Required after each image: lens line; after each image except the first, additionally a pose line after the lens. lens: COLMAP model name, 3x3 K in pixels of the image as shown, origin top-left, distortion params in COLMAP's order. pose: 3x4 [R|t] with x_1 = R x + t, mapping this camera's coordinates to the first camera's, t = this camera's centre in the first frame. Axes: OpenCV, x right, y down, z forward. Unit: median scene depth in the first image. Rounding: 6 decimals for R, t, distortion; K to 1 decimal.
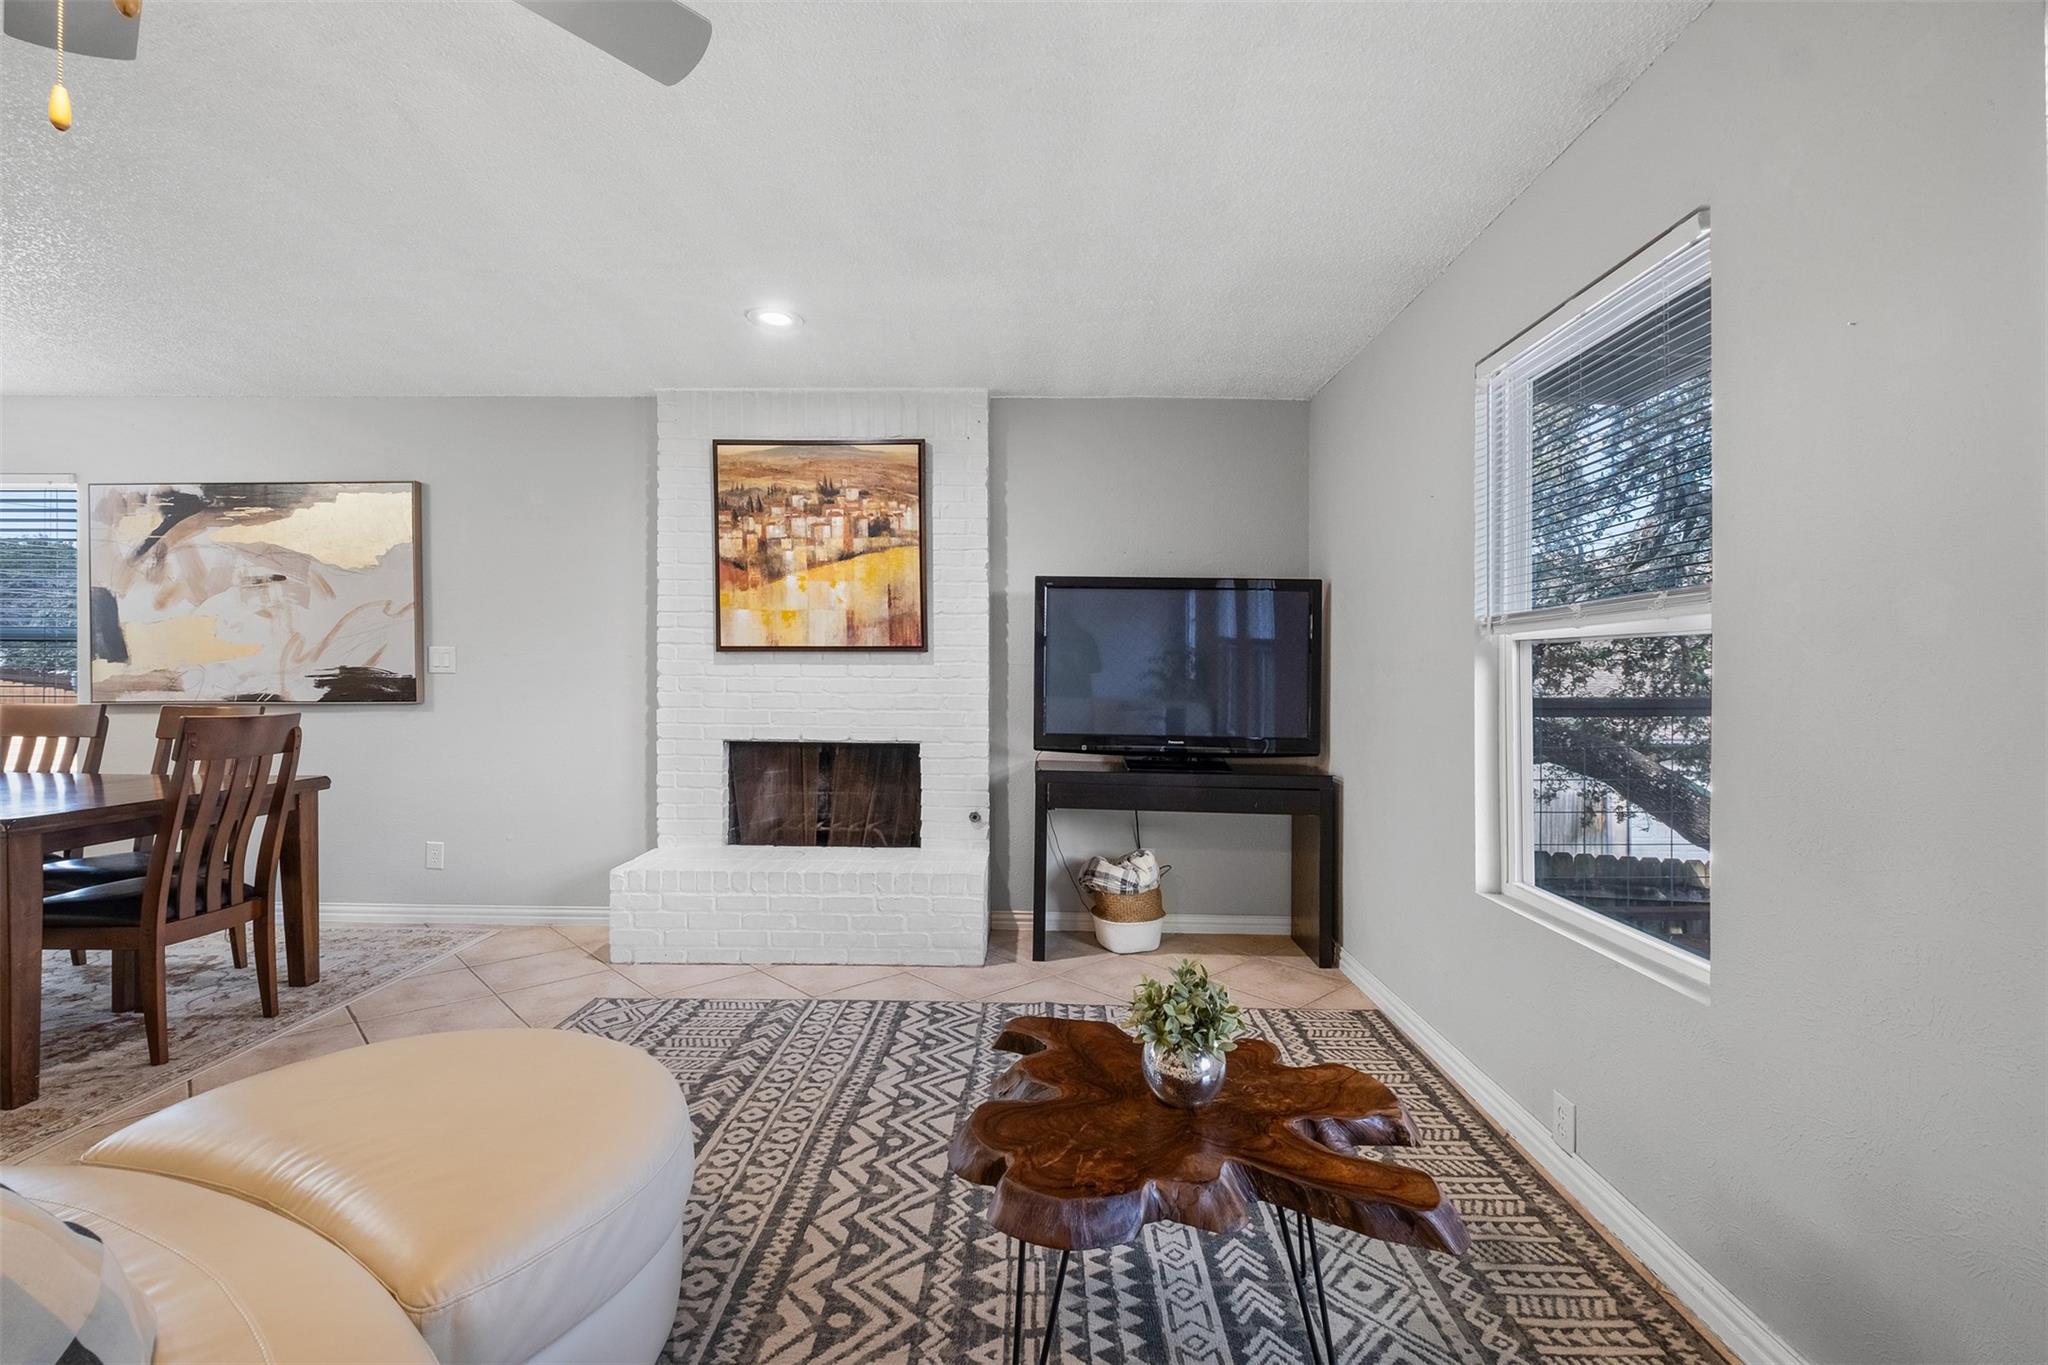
lens RADIAL K [[894.6, 0, 1029.2], [0, 894.6, 664.0], [0, 0, 1]] dist [0.006115, -0.005199]
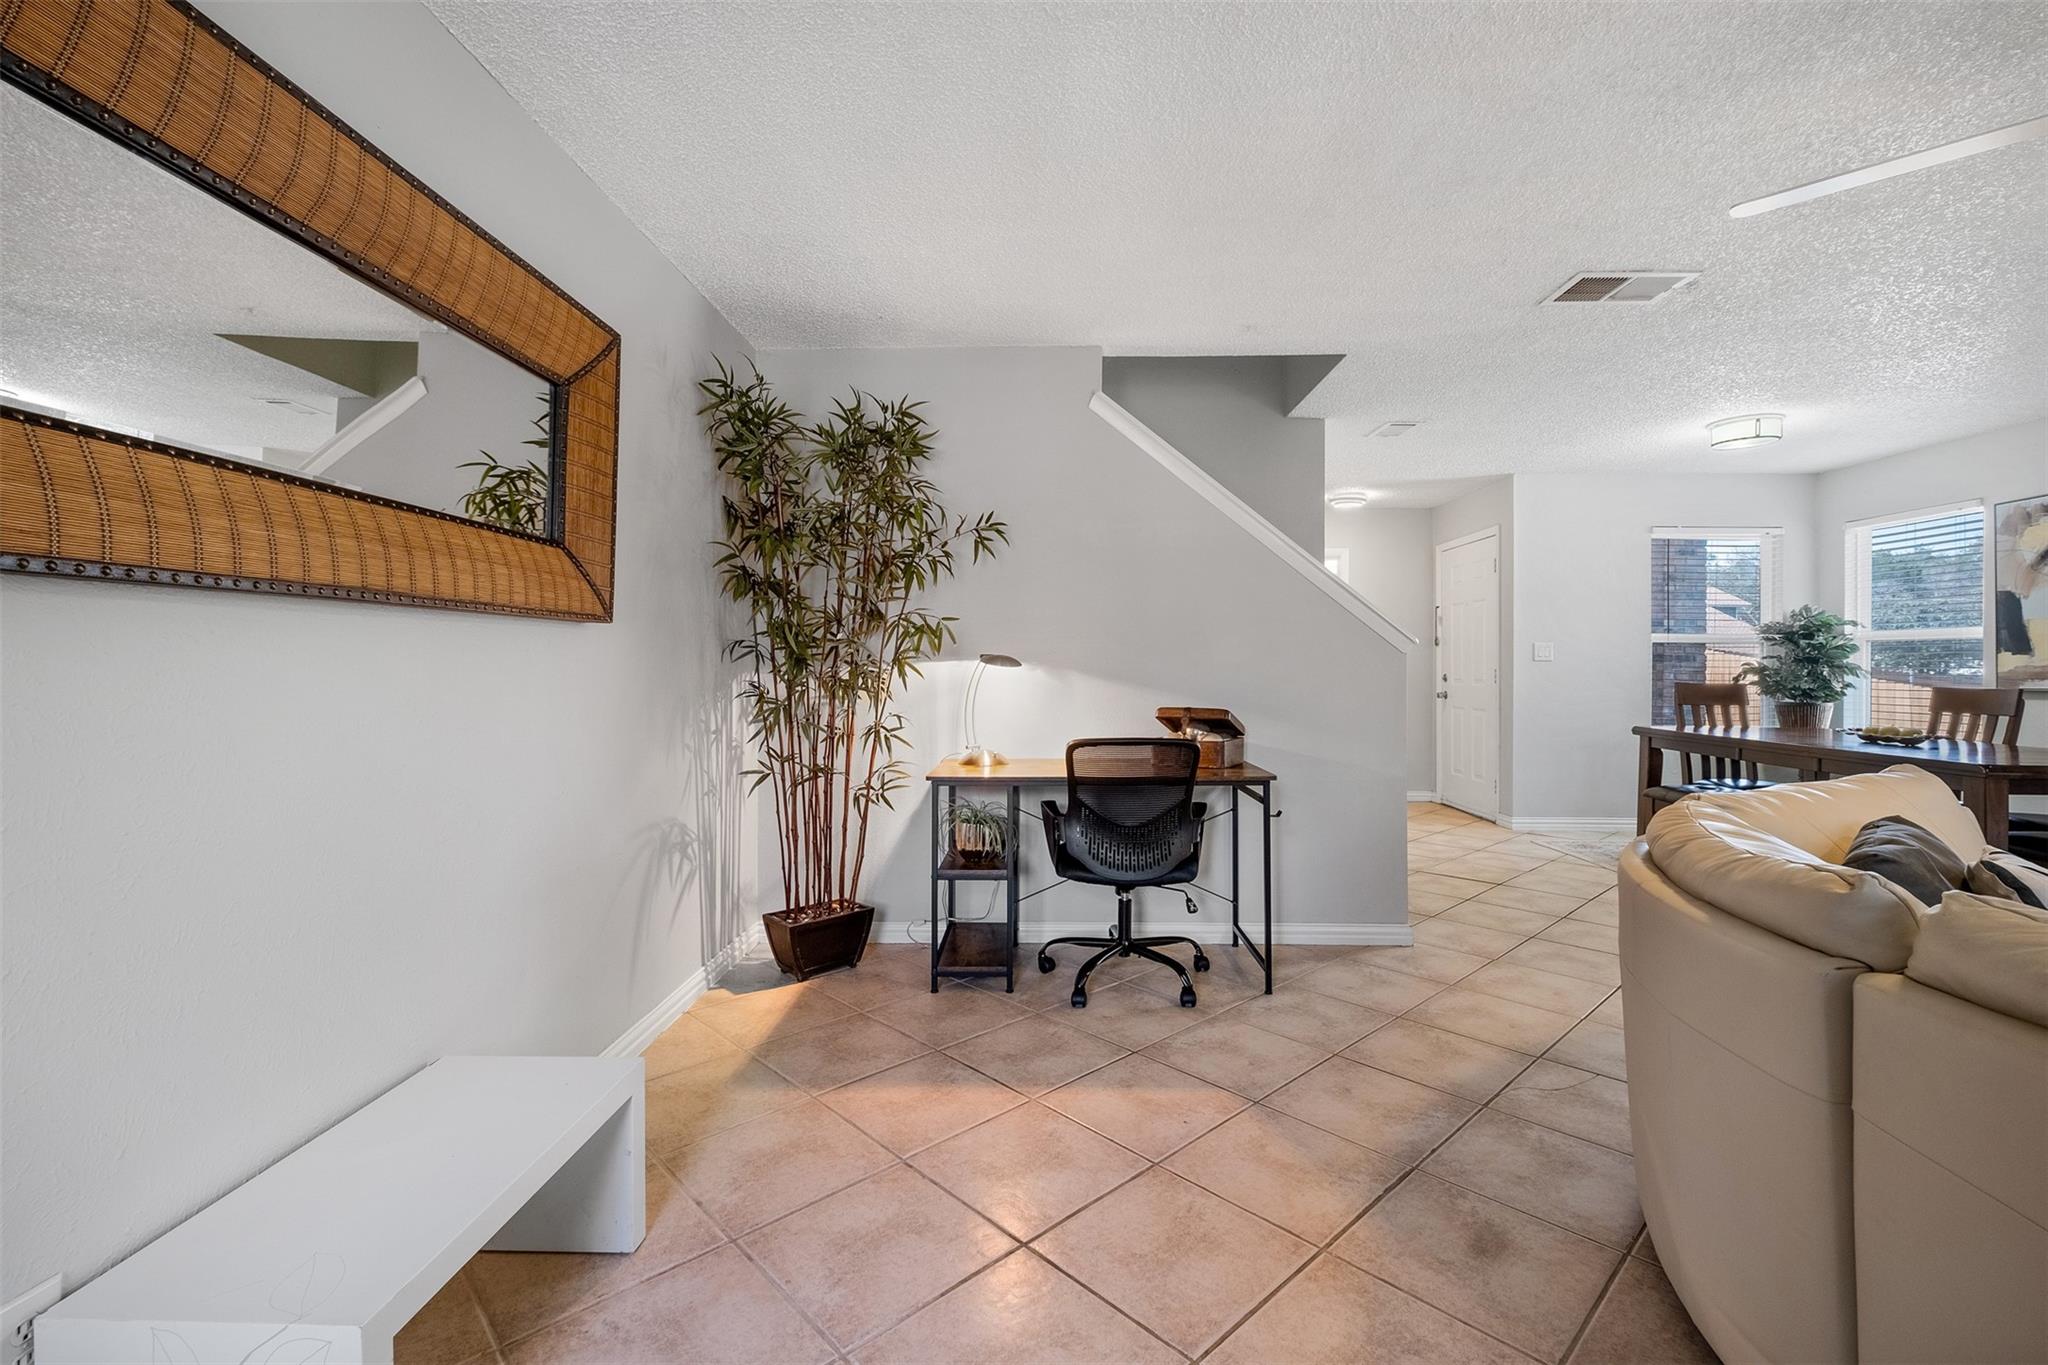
lens RADIAL K [[894.6, 0, 1023.9], [0, 894.6, 683.2], [0, 0, 1]] dist [0.006115, -0.005199]
pose [[-0.012732, 0.011879, -0.999848, 0.160855], [0.011386, 0.999866, 0.011734, 0.007261], [0.999854, -0.011235, -0.012865, -0.286820]]
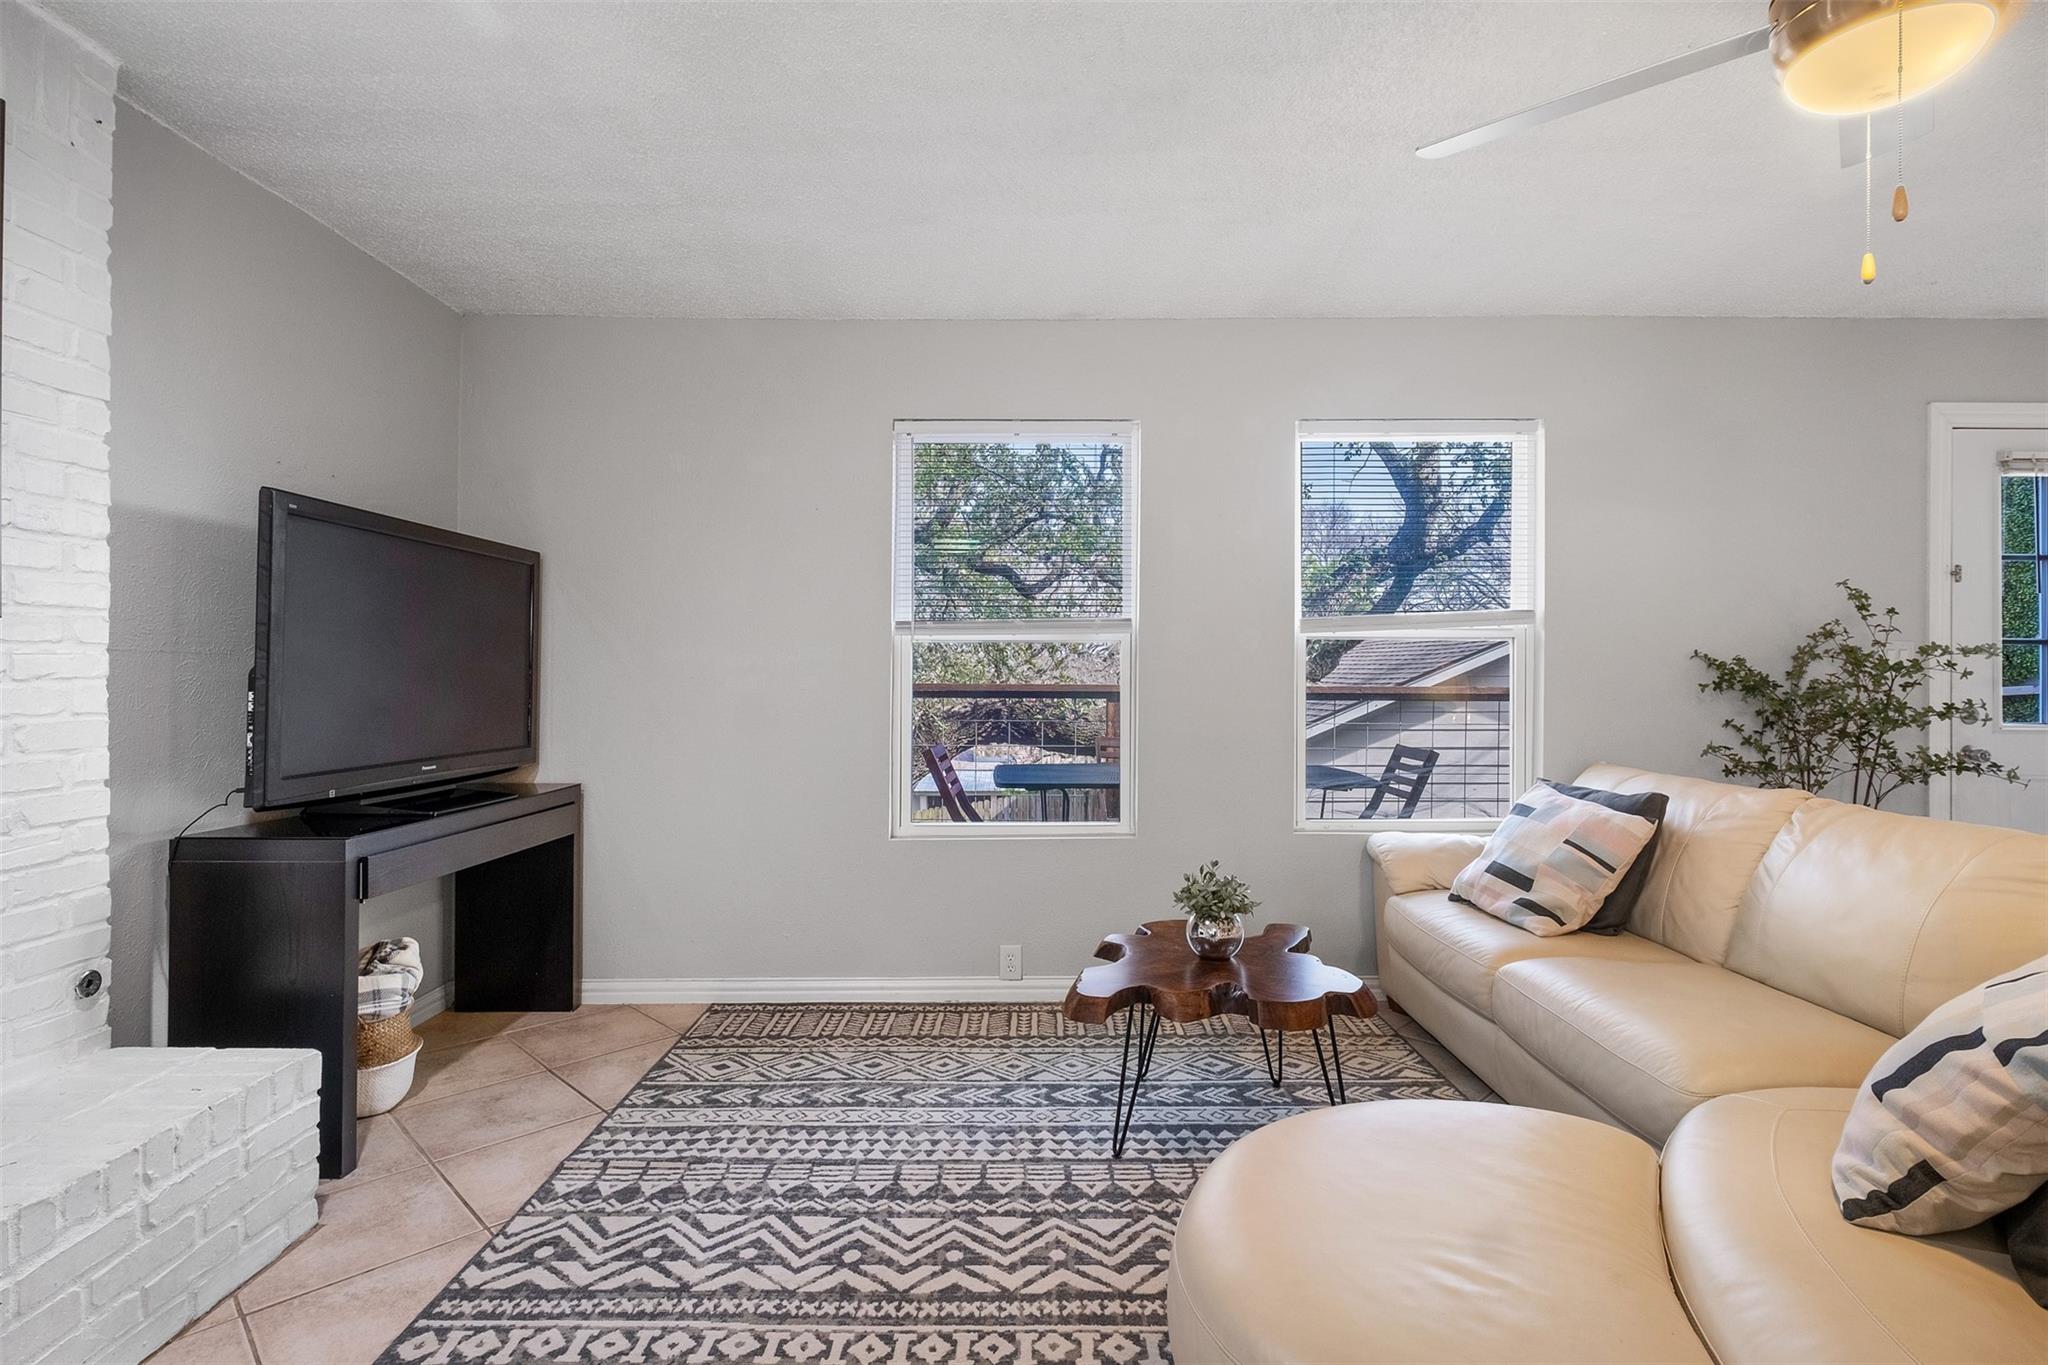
lens RADIAL K [[1042.6, 0, 1023.5], [0, 1042.6, 669.0], [0, 0, 1]] dist [0.006046, 0.001486]
pose [[-0.032202, -0.009154, 0.999439, -0.612028], [-0.011057, 0.999900, 0.008802, 0.002548], [-0.999420, -0.010767, -0.032300, 0.555511]]
